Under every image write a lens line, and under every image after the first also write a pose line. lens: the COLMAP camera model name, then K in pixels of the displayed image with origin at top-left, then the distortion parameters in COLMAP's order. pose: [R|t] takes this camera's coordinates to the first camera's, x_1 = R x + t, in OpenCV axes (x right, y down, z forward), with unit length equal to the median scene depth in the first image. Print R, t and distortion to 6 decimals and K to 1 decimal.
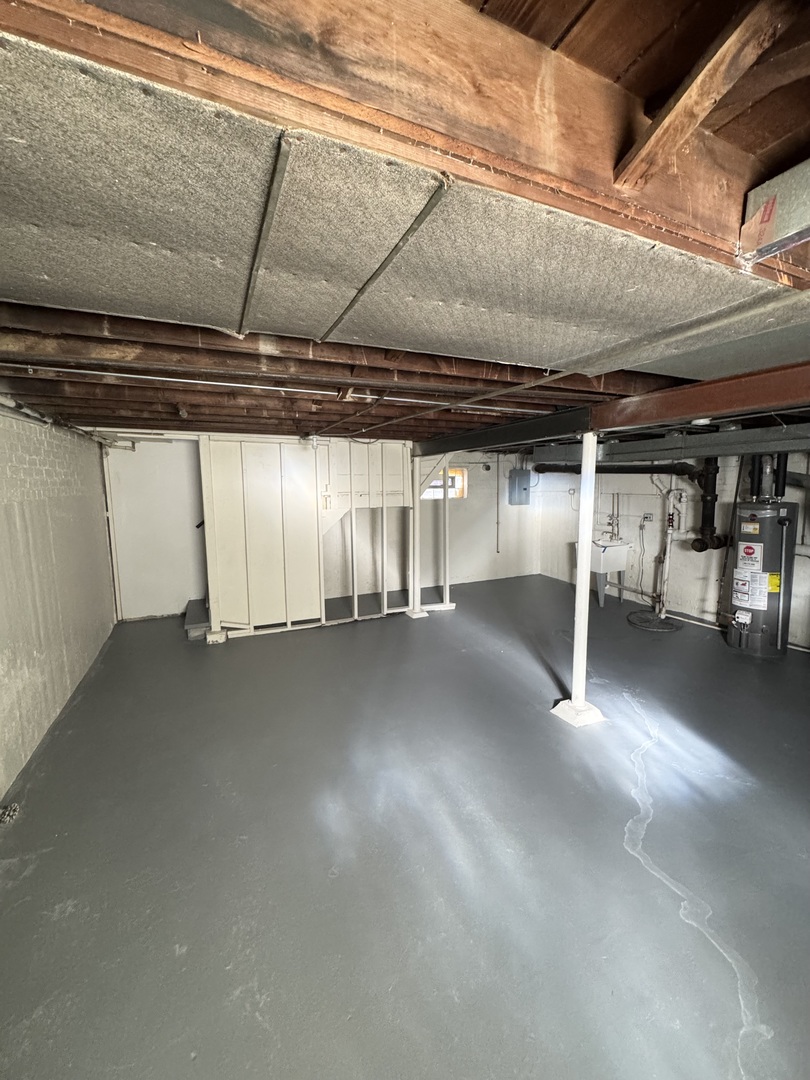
lens RADIAL K [[432.2, 0, 404.5], [0, 432.2, 538.5], [0, 0, 1]] dist [-0.002541, 0.000052]
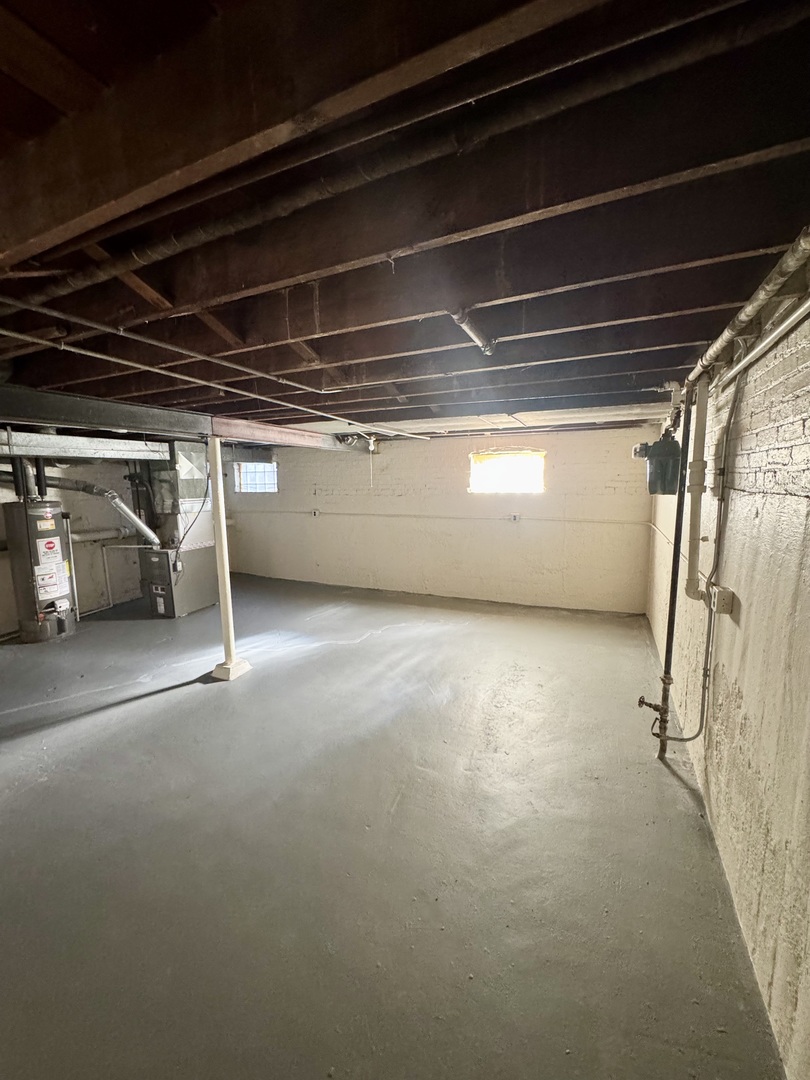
lens RADIAL K [[432.2, 0, 405.0], [0, 432.2, 535.7], [0, 0, 1]] dist [-0.002541, 0.000052]
pose [[-0.654338, -0.081719, 0.751774, -0.900369], [0.115299, 0.971739, 0.205984, -0.172725], [-0.747361, 0.221462, -0.626423, 1.478492]]
